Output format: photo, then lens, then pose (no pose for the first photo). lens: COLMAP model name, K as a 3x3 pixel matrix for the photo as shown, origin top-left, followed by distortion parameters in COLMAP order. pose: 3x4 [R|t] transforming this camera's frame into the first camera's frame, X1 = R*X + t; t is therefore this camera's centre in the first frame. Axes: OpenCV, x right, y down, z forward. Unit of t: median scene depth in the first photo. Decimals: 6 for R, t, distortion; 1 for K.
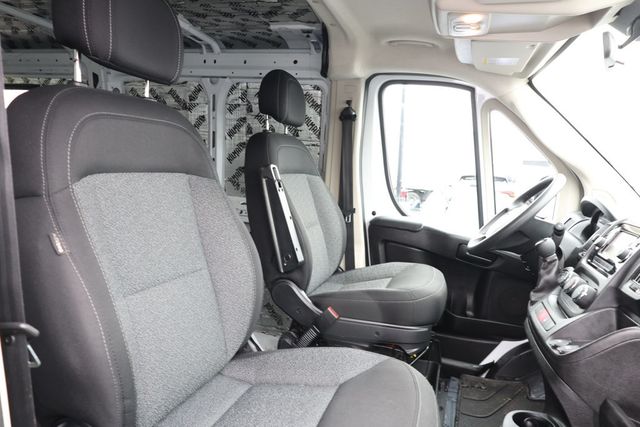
lens RADIAL K [[431.3, 0, 321.1], [0, 431.3, 209.1], [0, 0, 1]] dist [-0.009317, 0.003271]
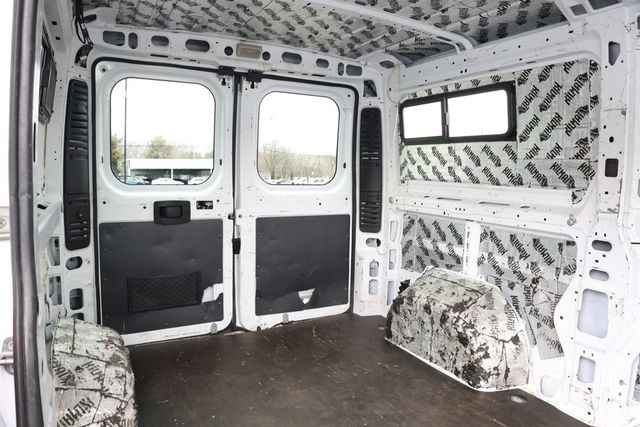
lens RADIAL K [[453.8, 0, 321.6], [0, 453.8, 210.7], [0, 0, 1]] dist [-0.083692, 0.022950]
pose [[0.710641, 0.011667, -0.703458, 1.514363], [-0.048812, 0.998271, -0.032754, 0.115023], [0.701859, 0.057613, 0.709982, 1.160627]]
